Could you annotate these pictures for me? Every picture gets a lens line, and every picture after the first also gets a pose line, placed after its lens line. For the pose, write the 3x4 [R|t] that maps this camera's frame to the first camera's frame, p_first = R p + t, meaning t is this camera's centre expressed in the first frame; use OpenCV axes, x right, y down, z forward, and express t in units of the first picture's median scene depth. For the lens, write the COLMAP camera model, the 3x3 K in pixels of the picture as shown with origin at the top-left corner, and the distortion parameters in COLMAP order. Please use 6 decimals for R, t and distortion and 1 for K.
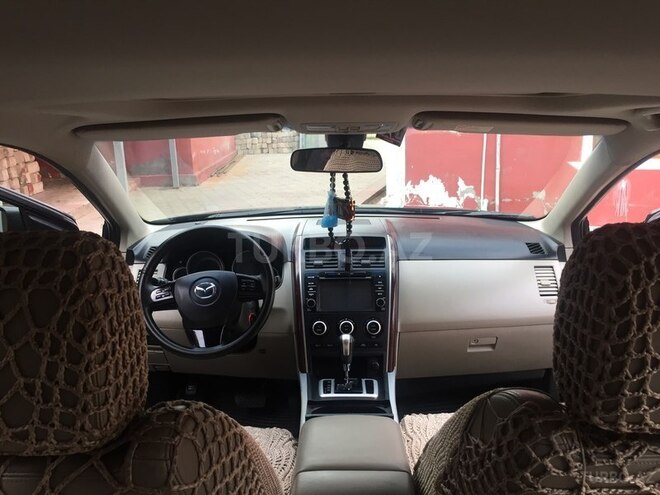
lens RADIAL K [[557.6, 0, 320.3], [0, 557.6, 246.2], [0, 0, 1]] dist [0.073514, -0.074587]
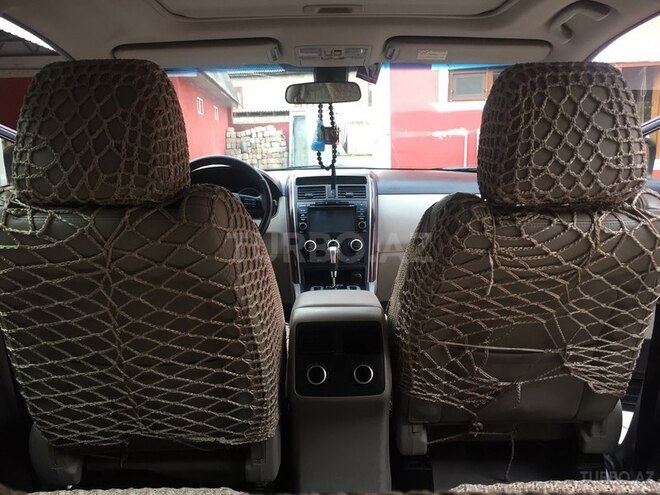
lens RADIAL K [[557.6, 0, 320.3], [0, 557.6, 246.2], [0, 0, 1]] dist [0.073514, -0.074587]
pose [[0.999817, -0.007386, 0.017642, -0.001499], [0.008218, 0.998835, -0.047561, 0.232288], [-0.017270, 0.047697, 0.998713, -0.194722]]
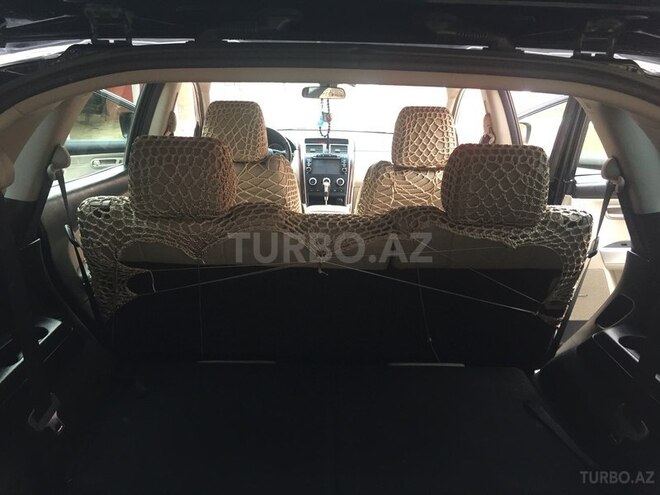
lens RADIAL K [[554.9, 0, 322.3], [0, 554.9, 248.1], [0, 0, 1]] dist [0.069408, -0.066740]
pose [[0.998949, 0.023339, 0.039452, -0.046600], [-0.026035, 0.997259, 0.069257, 0.280329], [-0.037728, -0.070211, 0.996818, -1.122910]]
